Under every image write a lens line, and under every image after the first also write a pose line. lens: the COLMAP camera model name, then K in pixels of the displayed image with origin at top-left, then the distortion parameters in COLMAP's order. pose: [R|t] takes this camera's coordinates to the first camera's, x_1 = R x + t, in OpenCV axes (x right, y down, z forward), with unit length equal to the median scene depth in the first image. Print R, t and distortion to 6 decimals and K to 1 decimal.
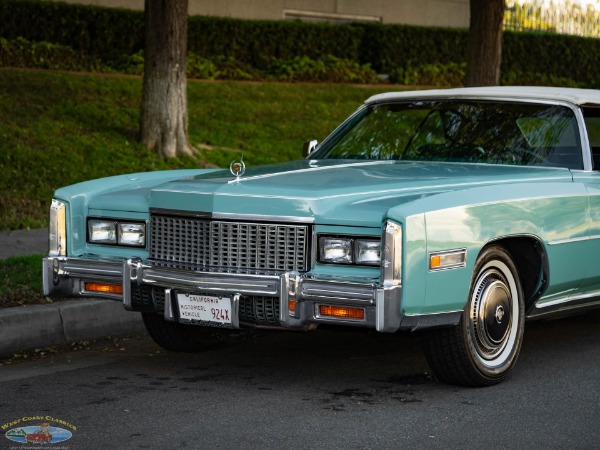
lens RADIAL K [[1847.6, 0, 300.0], [0, 1847.6, 225.0], [0, 0, 1]] dist [0.009976, -0.236602]
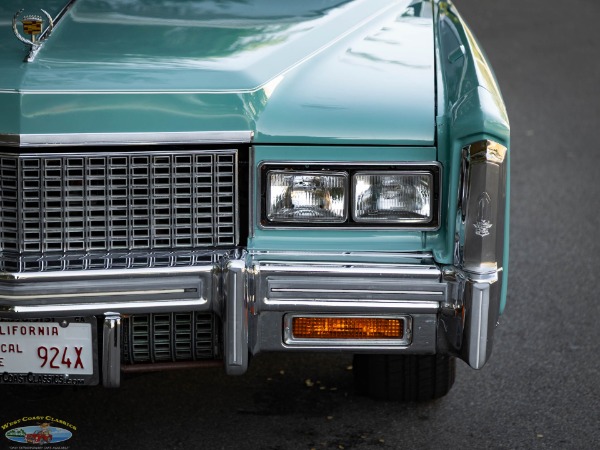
lens RADIAL K [[1899.9, 0, 300.0], [0, 1899.9, 225.0], [0, 0, 1]] dist [-0.083935, 0.789326]
pose [[0.840232, -0.120835, 0.528591, -0.235621], [0.038330, 0.985650, 0.164391, -0.058109], [-0.540871, -0.117865, 0.832807, 0.581620]]
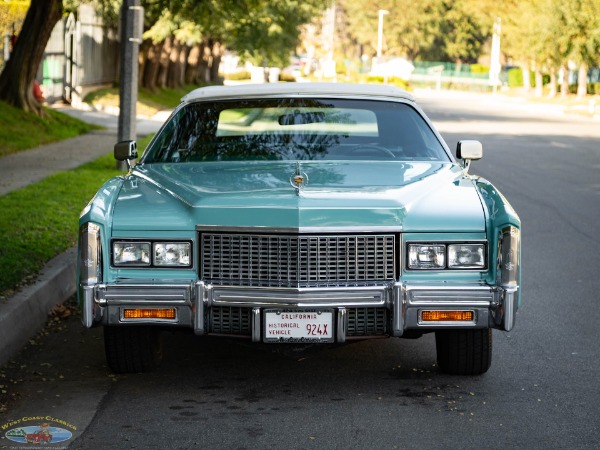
lens RADIAL K [[1847.6, 0, 300.0], [0, 1847.6, 225.0], [0, 0, 1]] dist [0.009976, -0.236602]
pose [[0.828424, -0.063045, 0.556543, -0.594936], [0.049182, 0.997995, 0.039844, -0.047162], [-0.557939, -0.005635, 0.829863, 0.185212]]
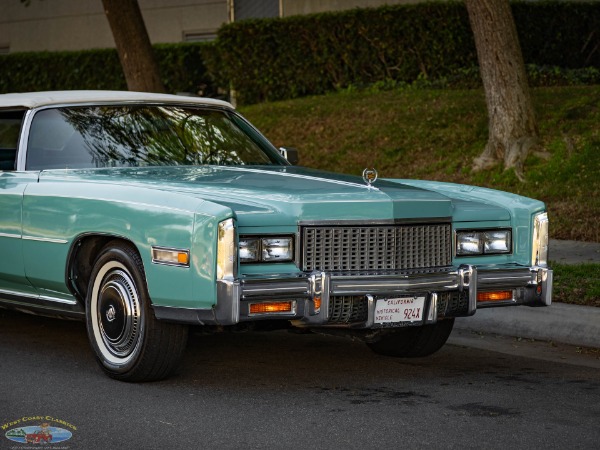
lens RADIAL K [[1899.9, 0, 300.0], [0, 1899.9, 225.0], [0, 0, 1]] dist [-0.083935, 0.789326]
pose [[0.368902, -0.069998, 0.926829, -1.067871], [0.056179, 0.997016, 0.052938, -0.063193], [-0.927769, 0.032539, 0.371733, 0.651383]]
